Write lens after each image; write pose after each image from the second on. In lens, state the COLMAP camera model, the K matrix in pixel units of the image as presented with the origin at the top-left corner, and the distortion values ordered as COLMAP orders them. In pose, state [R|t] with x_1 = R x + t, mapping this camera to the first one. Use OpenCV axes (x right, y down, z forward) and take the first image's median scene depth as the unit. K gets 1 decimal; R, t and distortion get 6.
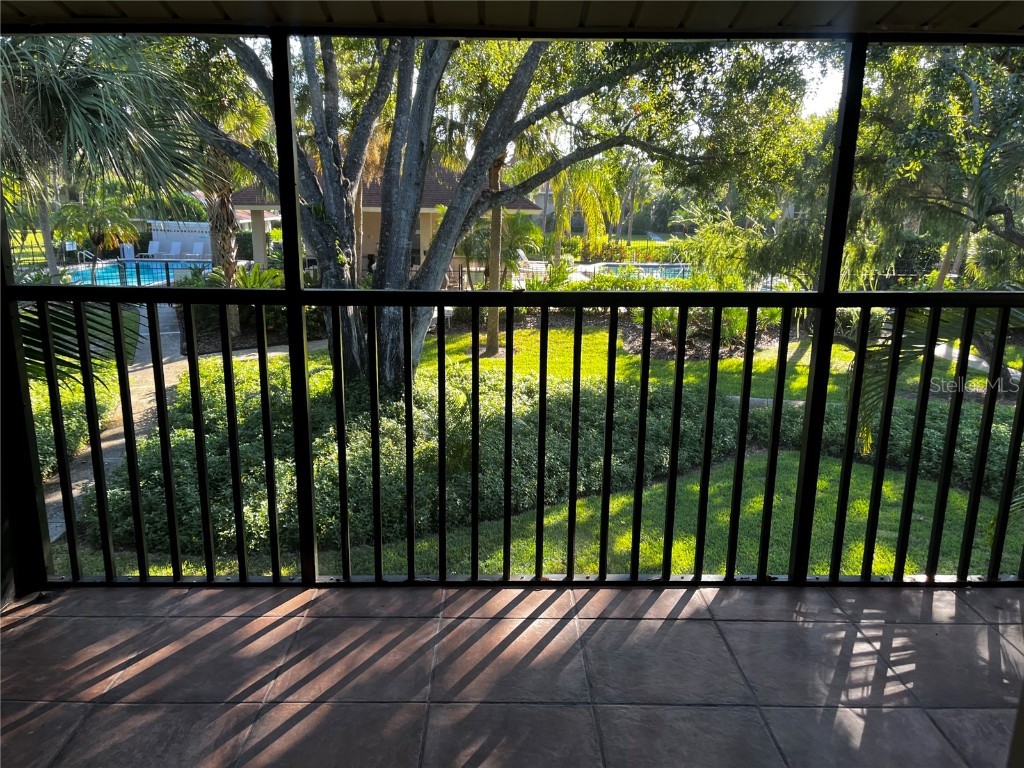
lens RADIAL K [[765.7, 0, 511.8], [0, 765.7, 385.5], [0, 0, 1]] dist [0.031527, -0.060928]
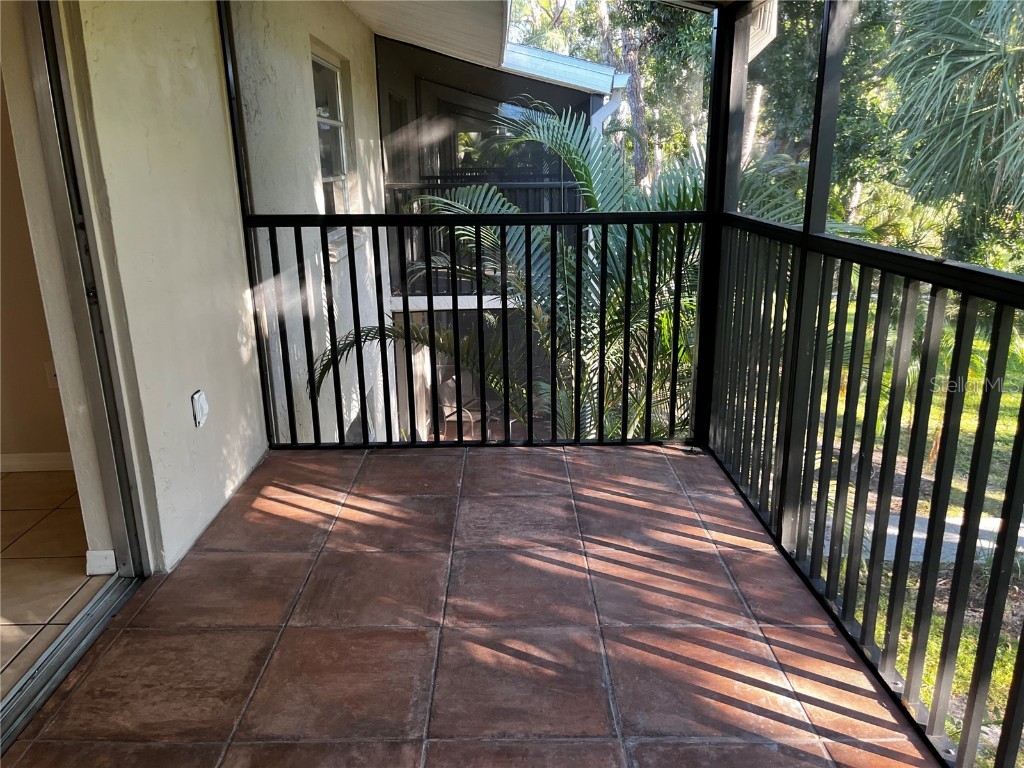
lens RADIAL K [[765.7, 0, 512.3], [0, 765.7, 383.8], [0, 0, 1]] dist [0.031527, -0.060928]
pose [[-0.007653, 0.268783, -0.963170, 0.686861], [-0.209042, 0.941487, 0.264393, -0.130269], [0.977877, 0.203366, 0.048982, 0.635009]]
